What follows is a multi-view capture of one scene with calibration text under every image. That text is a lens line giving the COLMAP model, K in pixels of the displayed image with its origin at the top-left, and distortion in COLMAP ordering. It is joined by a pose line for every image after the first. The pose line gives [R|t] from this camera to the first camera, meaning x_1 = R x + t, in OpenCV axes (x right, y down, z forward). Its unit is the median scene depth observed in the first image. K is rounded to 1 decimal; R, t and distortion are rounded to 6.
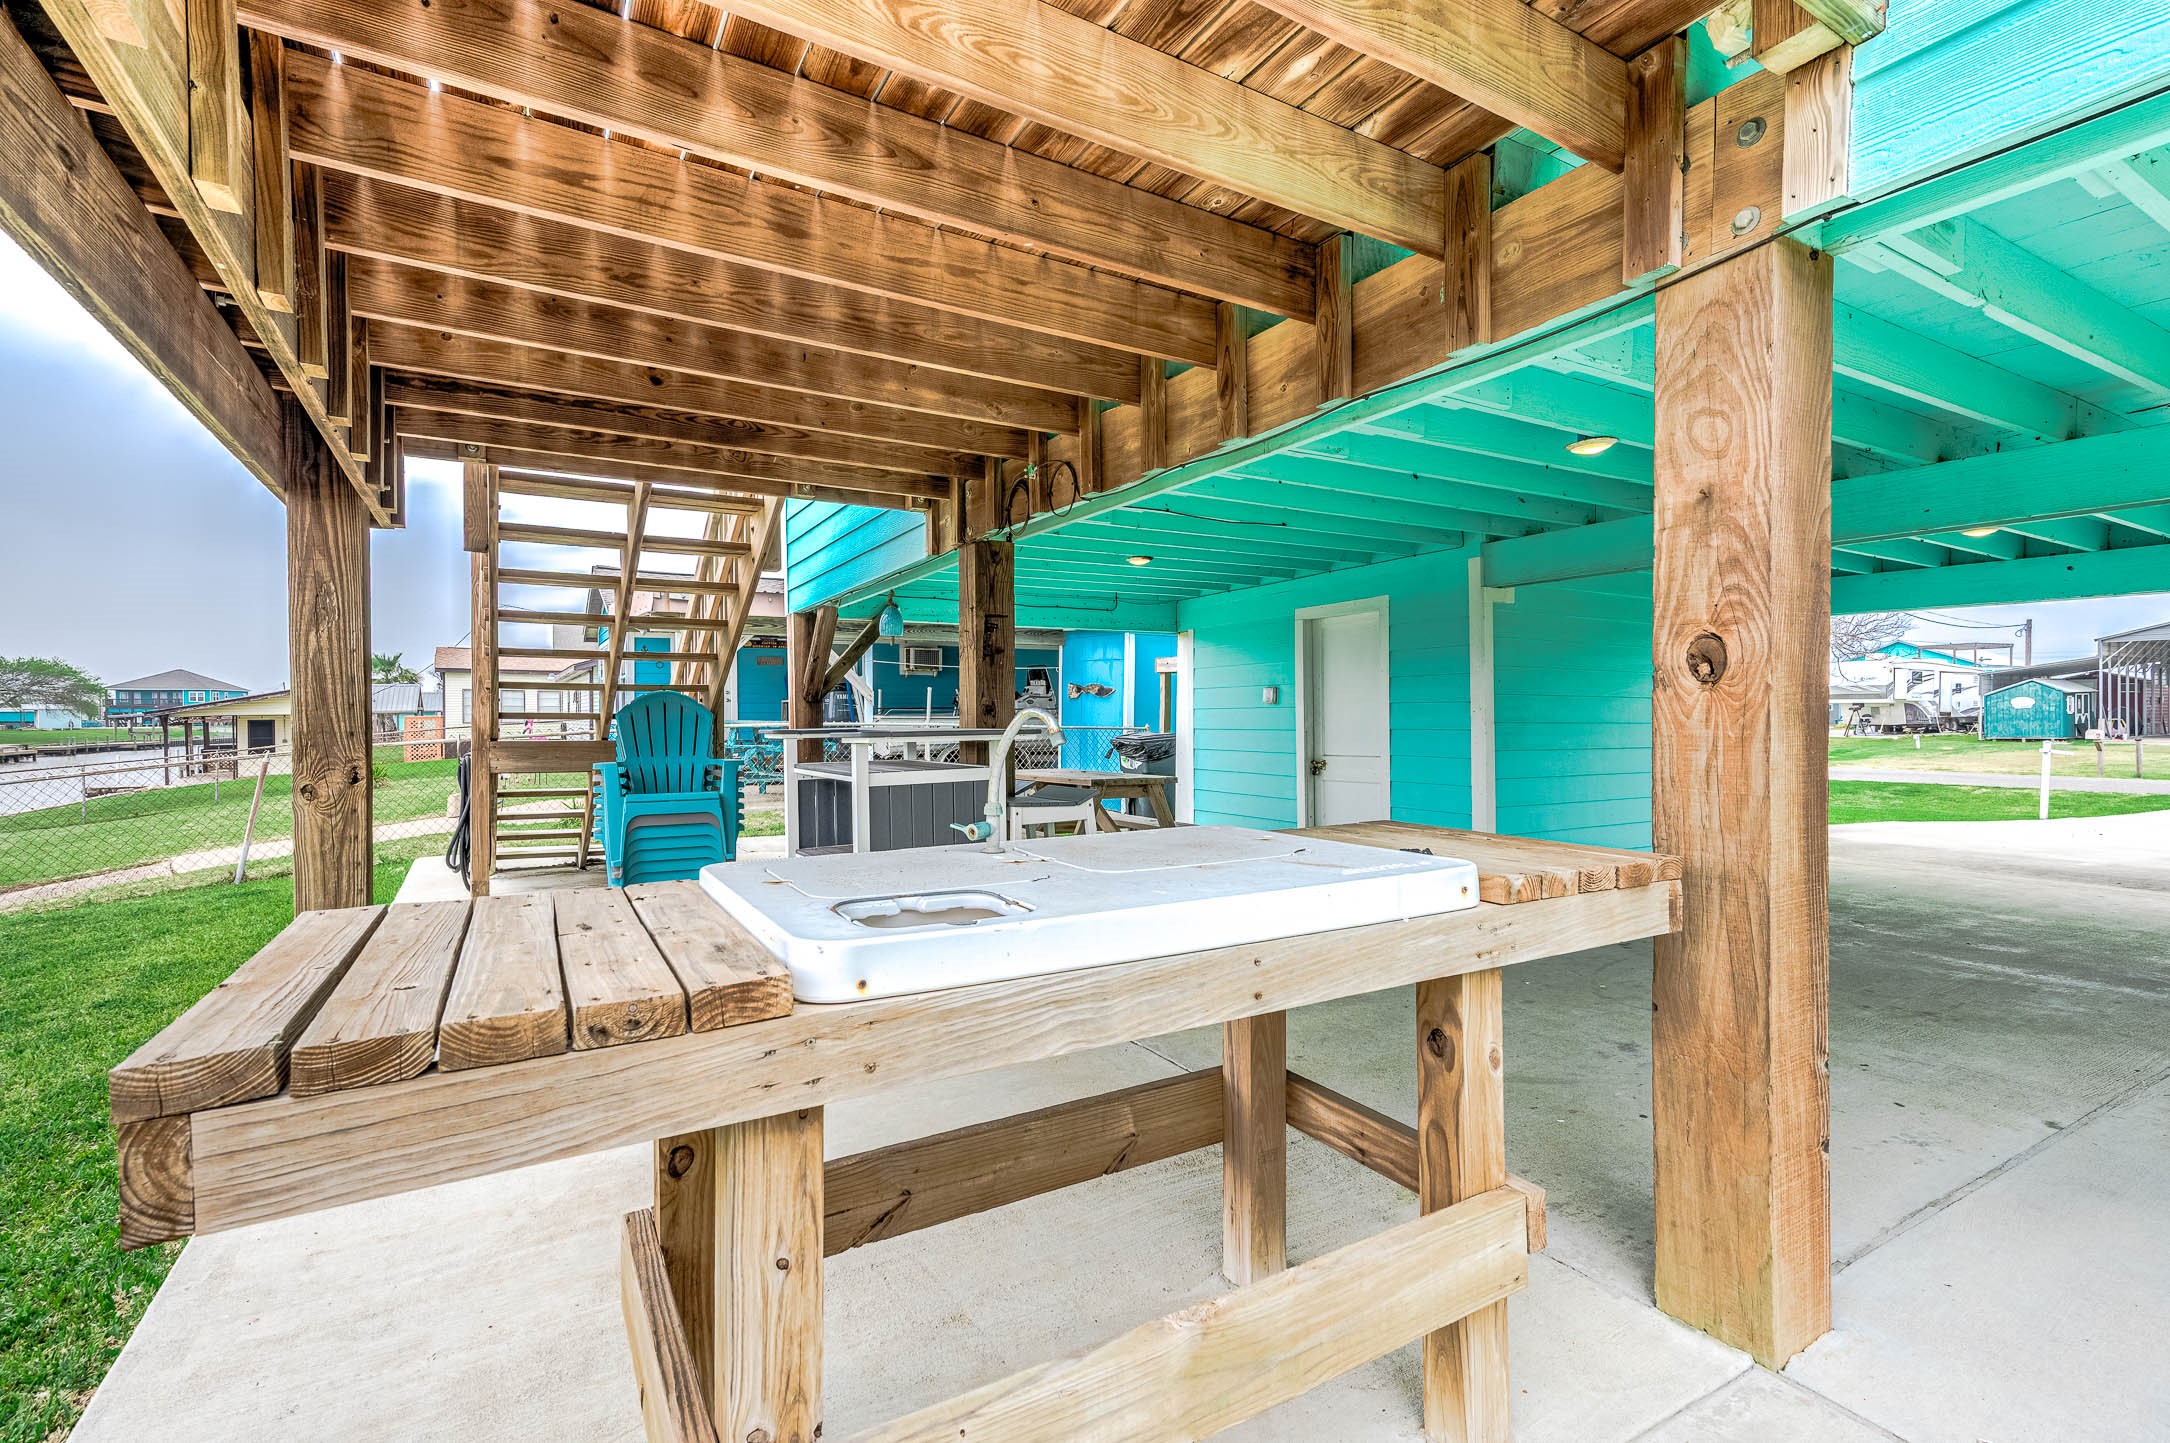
lens RADIAL K [[981.8, 0, 1080.5], [0, 981.8, 716.1], [0, 0, 1]] dist [0.014624, 0.000236]
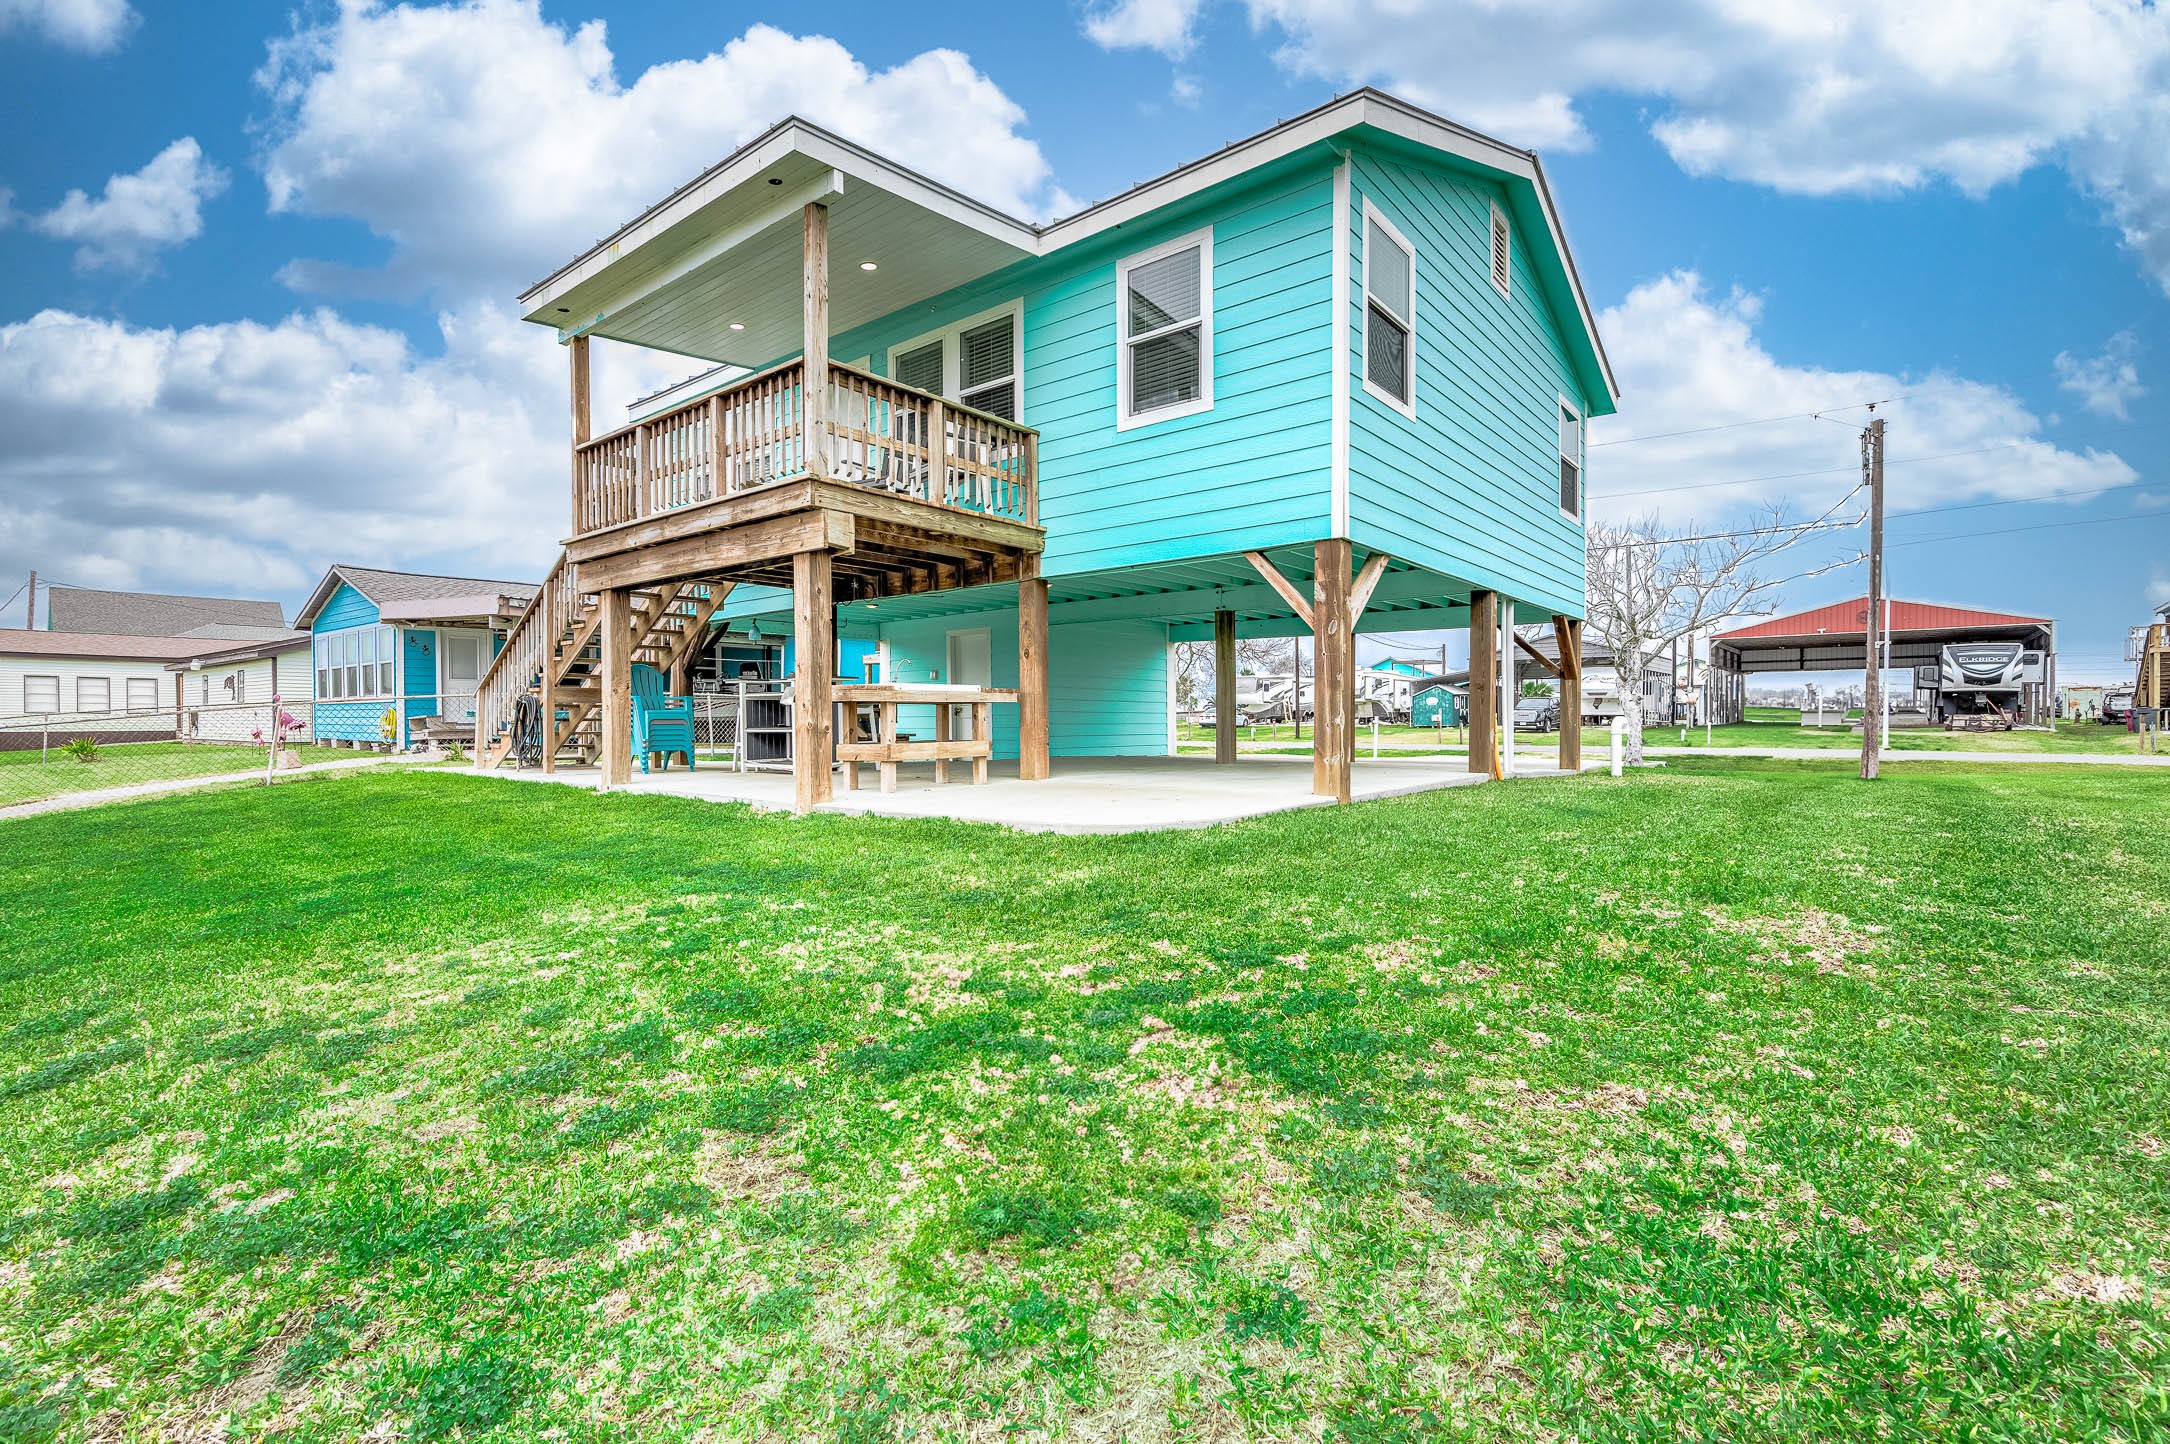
lens RADIAL K [[981.8, 0, 1072.6], [0, 981.8, 713.8], [0, 0, 1]] dist [0.014624, 0.000236]
pose [[0.940045, 0.000226, 0.341050, -0.097900], [0.002035, 0.999978, -0.006270, 0.031921], [-0.341044, 0.006588, 0.940024, -0.426105]]
